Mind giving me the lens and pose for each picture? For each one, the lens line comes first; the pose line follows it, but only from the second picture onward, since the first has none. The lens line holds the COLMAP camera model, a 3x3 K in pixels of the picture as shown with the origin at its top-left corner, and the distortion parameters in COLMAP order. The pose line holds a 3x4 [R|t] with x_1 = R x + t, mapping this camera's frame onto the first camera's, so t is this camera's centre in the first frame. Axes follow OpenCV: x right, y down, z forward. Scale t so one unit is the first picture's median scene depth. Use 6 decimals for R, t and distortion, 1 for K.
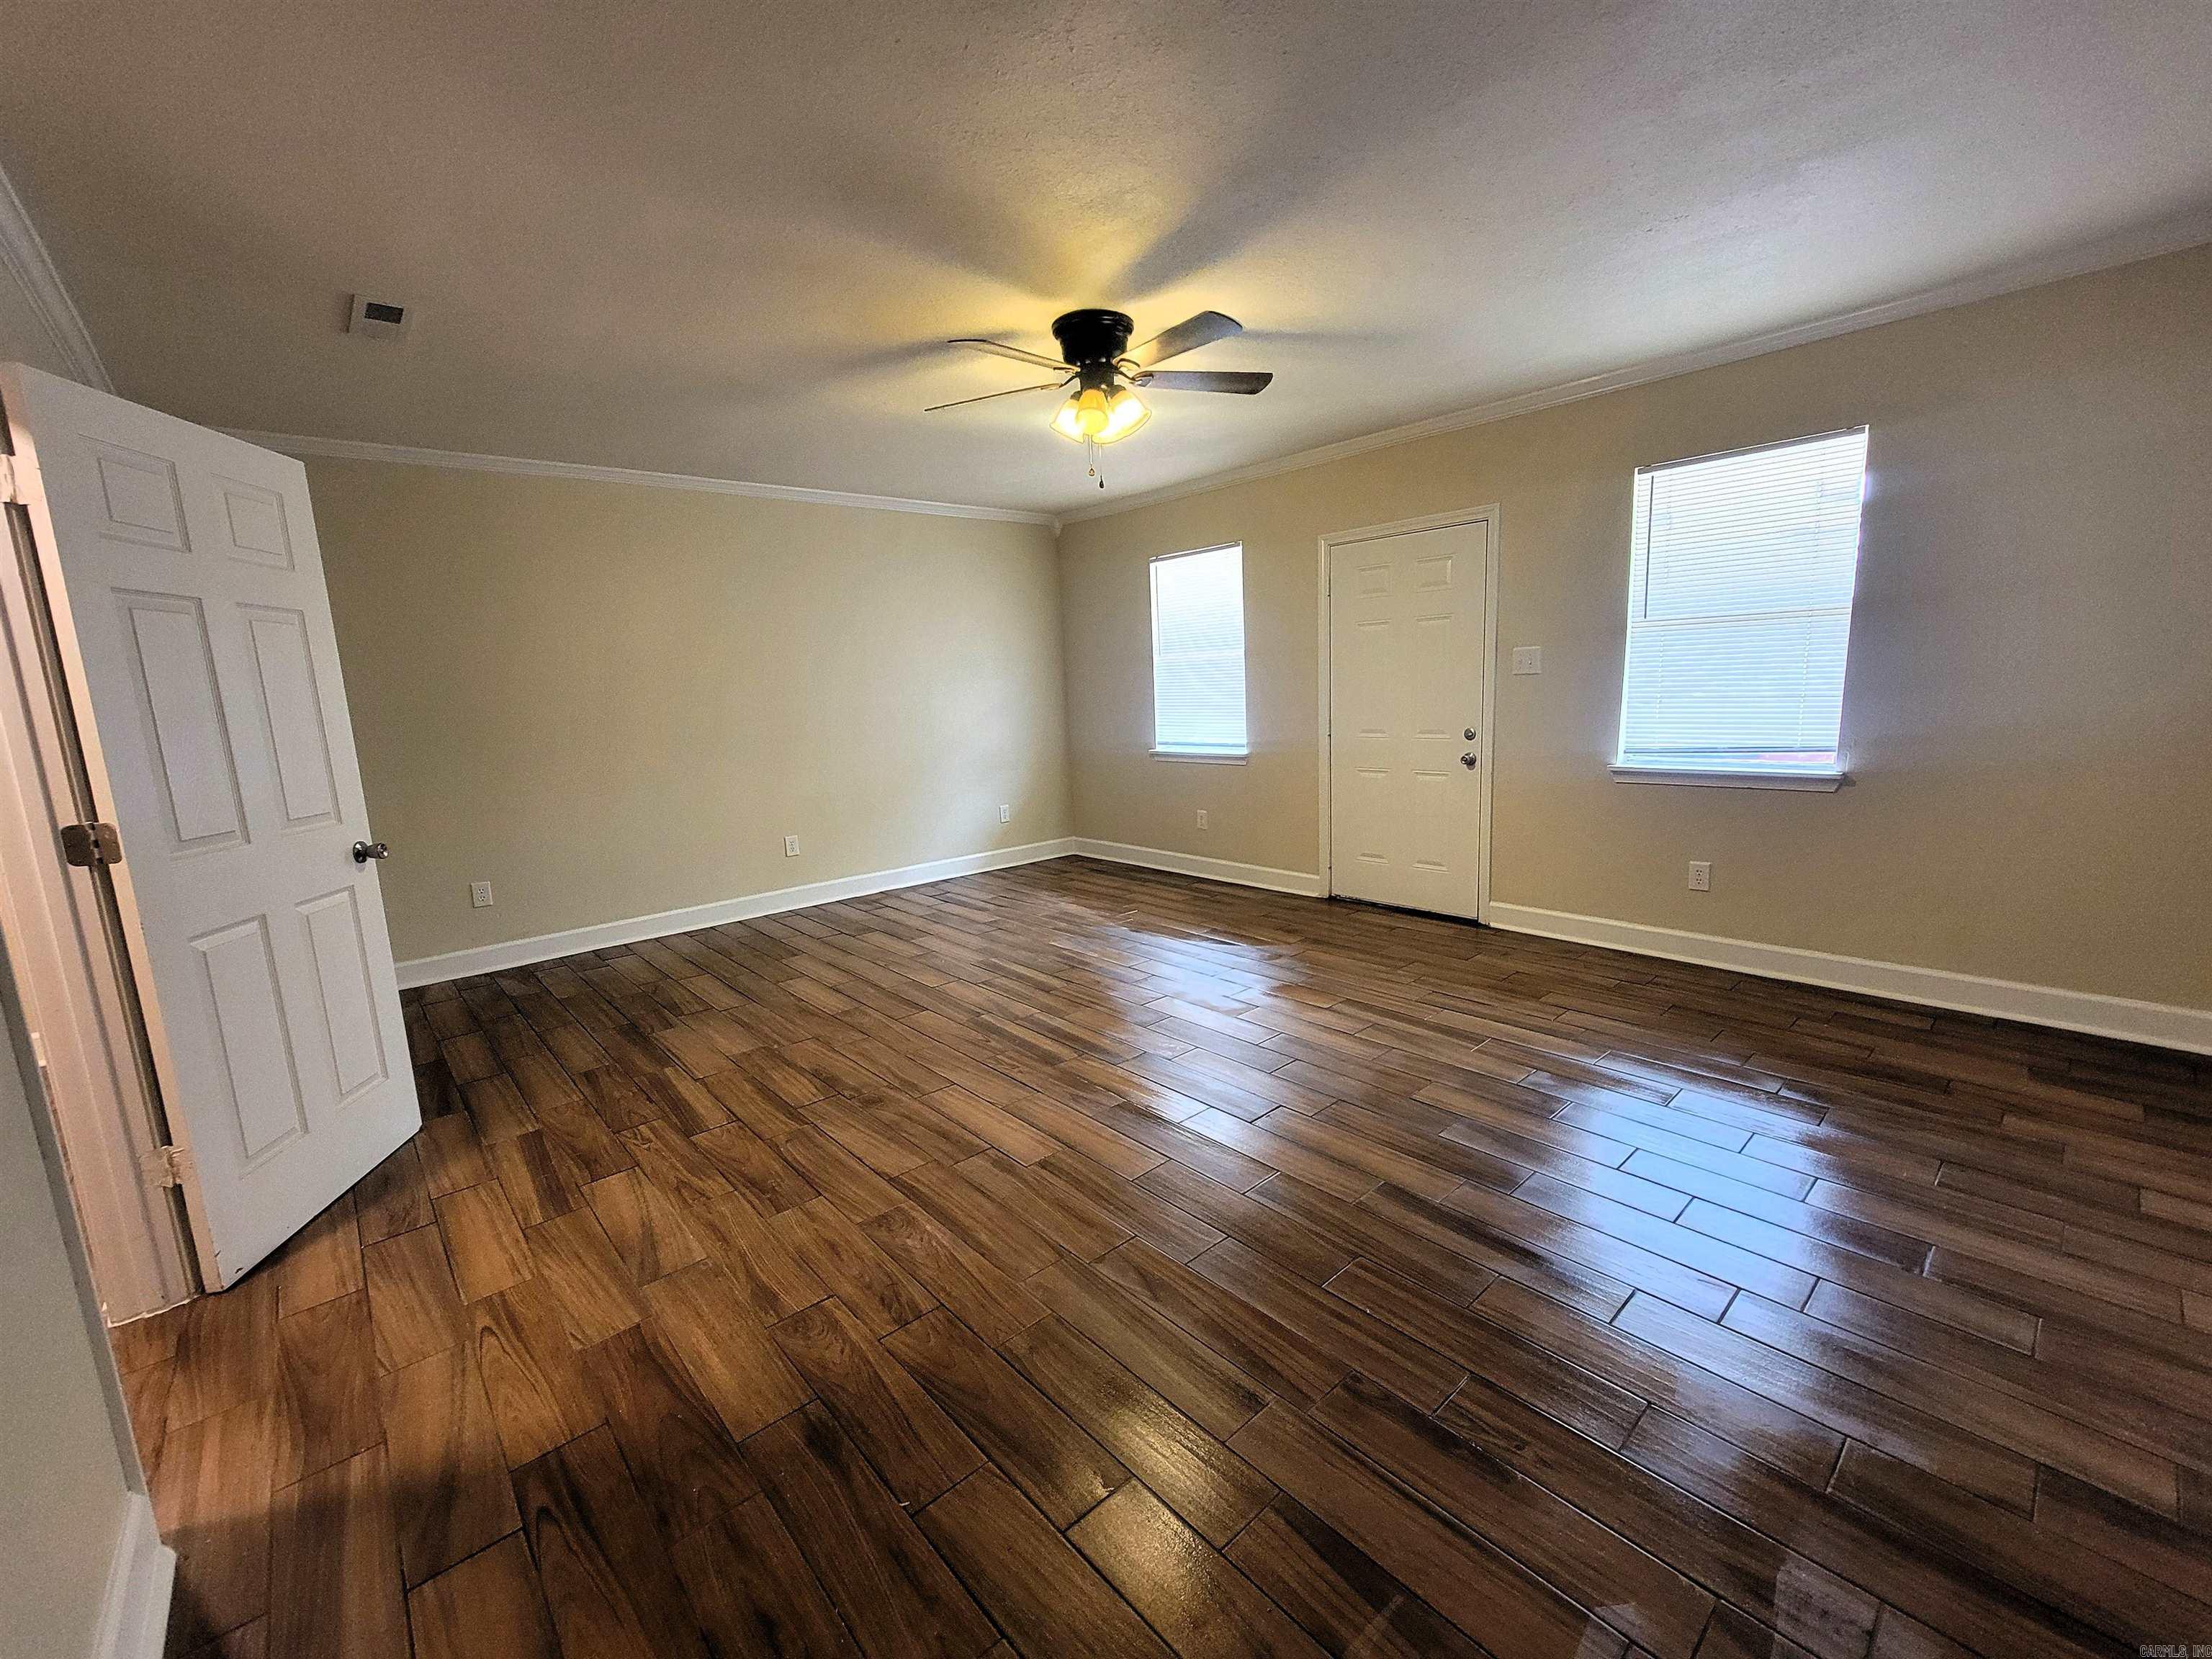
lens RADIAL K [[902.2, 0, 1109.4], [0, 902.2, 831.9], [0, 0, 1]] dist [-0.002425, 0.000681]
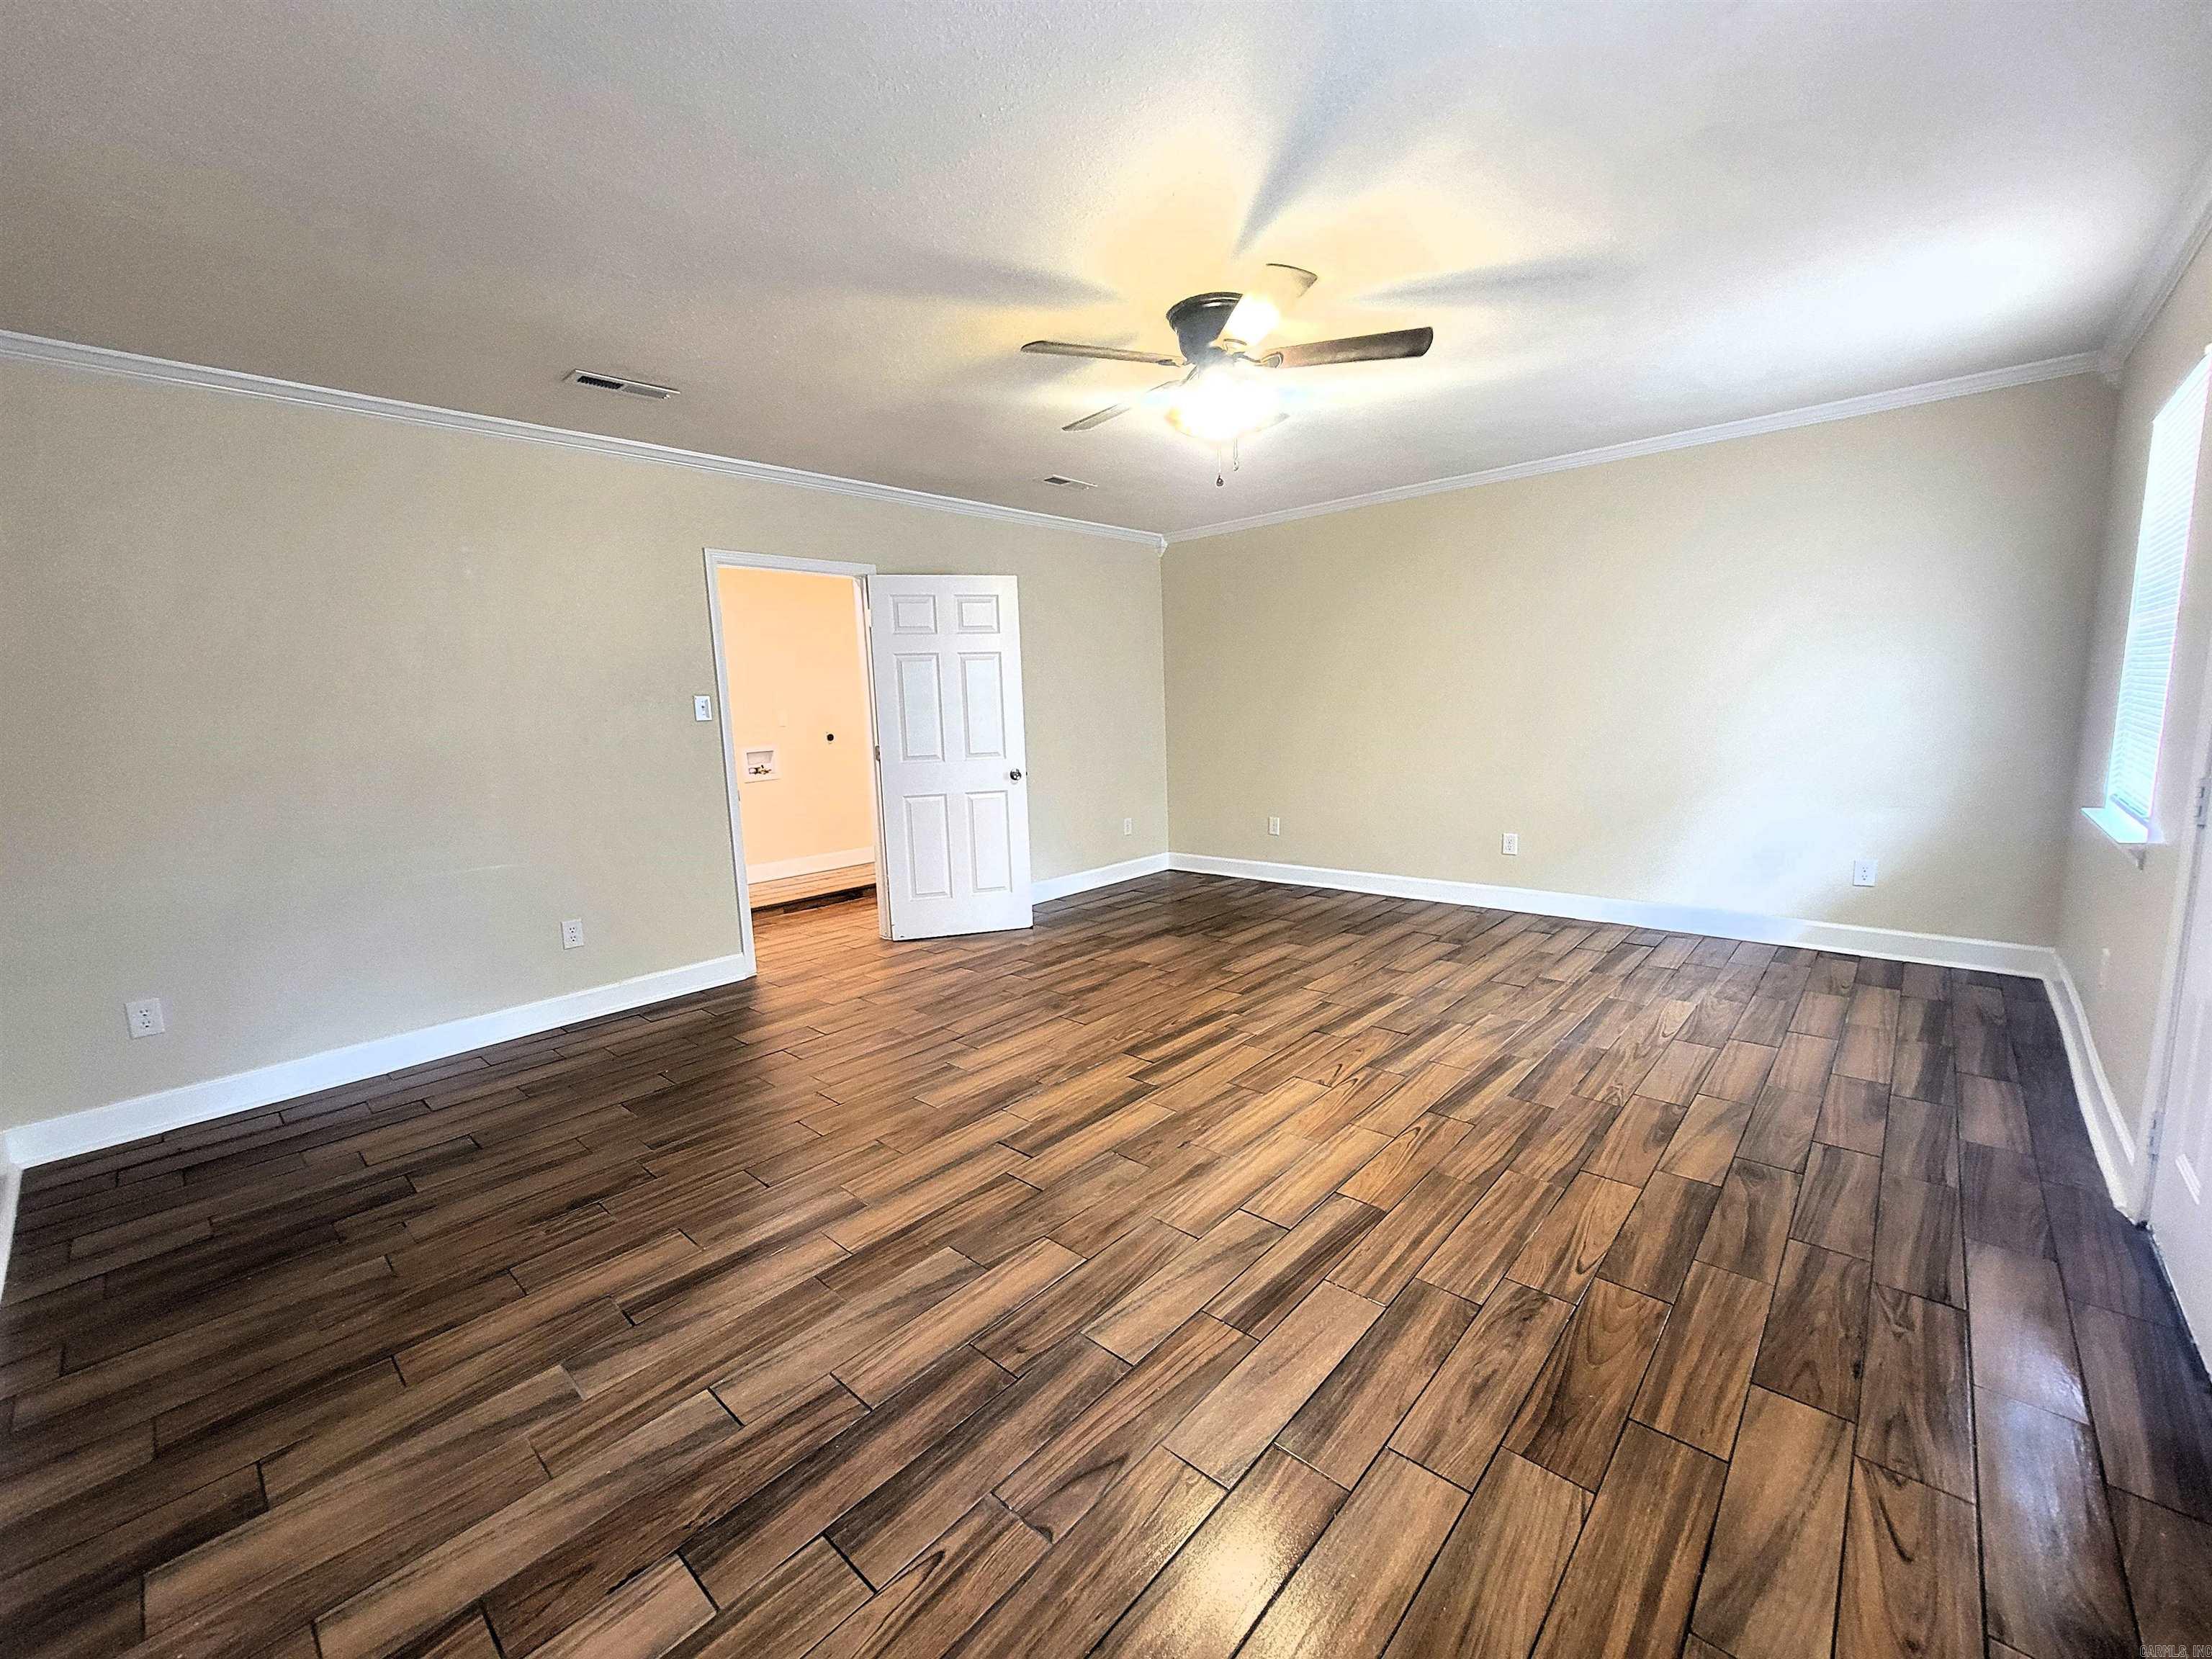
lens RADIAL K [[902.2, 0, 1109.0], [0, 902.2, 831.3], [0, 0, 1]] dist [-0.002425, 0.000681]
pose [[0.105551, 0.180208, -0.977949, 0.828031], [-0.132471, 0.977225, 0.165777, -0.154568], [0.985551, 0.112052, 0.127019, 0.716751]]
